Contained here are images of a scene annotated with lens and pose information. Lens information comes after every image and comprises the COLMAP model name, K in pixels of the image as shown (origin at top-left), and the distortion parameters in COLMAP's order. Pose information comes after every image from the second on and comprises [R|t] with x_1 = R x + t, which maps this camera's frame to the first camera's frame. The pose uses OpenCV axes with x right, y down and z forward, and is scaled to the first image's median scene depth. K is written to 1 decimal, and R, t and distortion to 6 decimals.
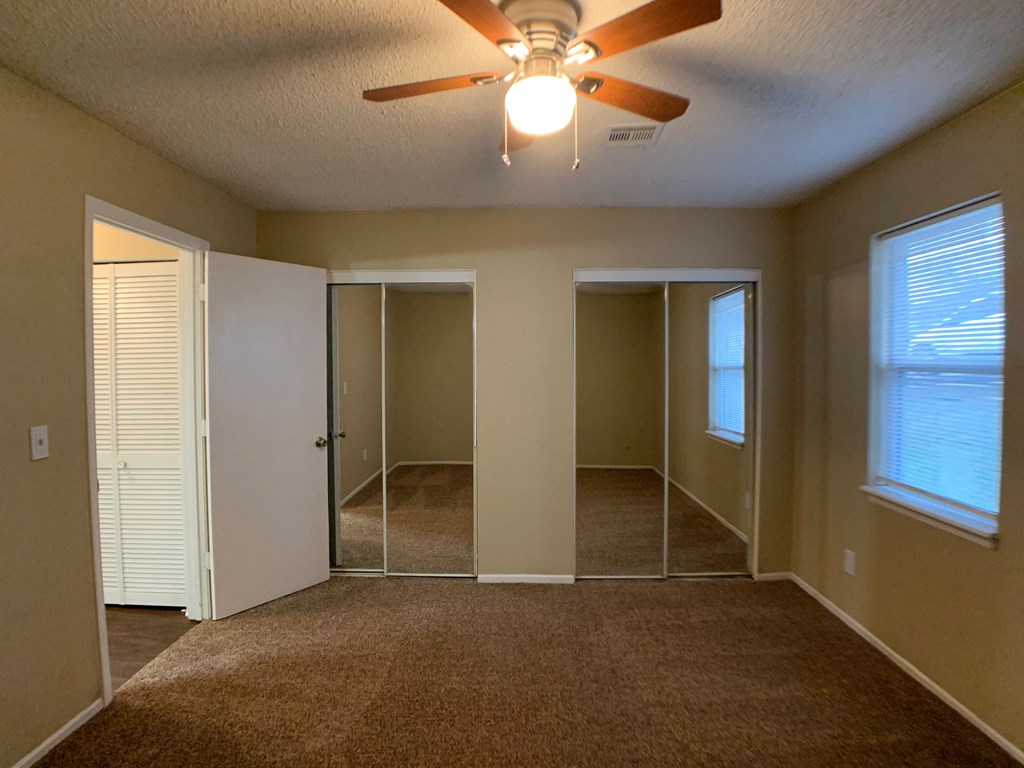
lens RADIAL K [[535.5, 0, 515.7], [0, 535.5, 372.4], [0, 0, 1]] dist [-0.062279, 0.000849]
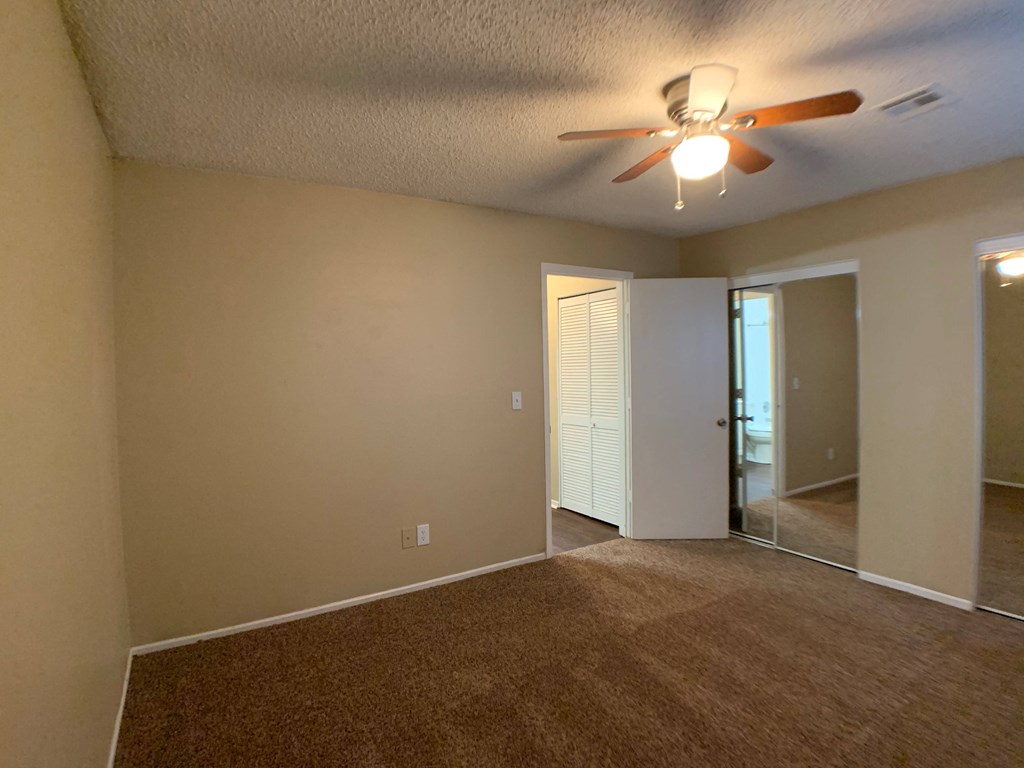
lens RADIAL K [[535.5, 0, 515.7], [0, 535.5, 372.4], [0, 0, 1]] dist [-0.062279, 0.000849]
pose [[0.544091, 0.007186, -0.838995, 0.435897], [0.000096, 0.999963, 0.008626, 0.009613], [0.839026, -0.004774, 0.544070, -0.053740]]
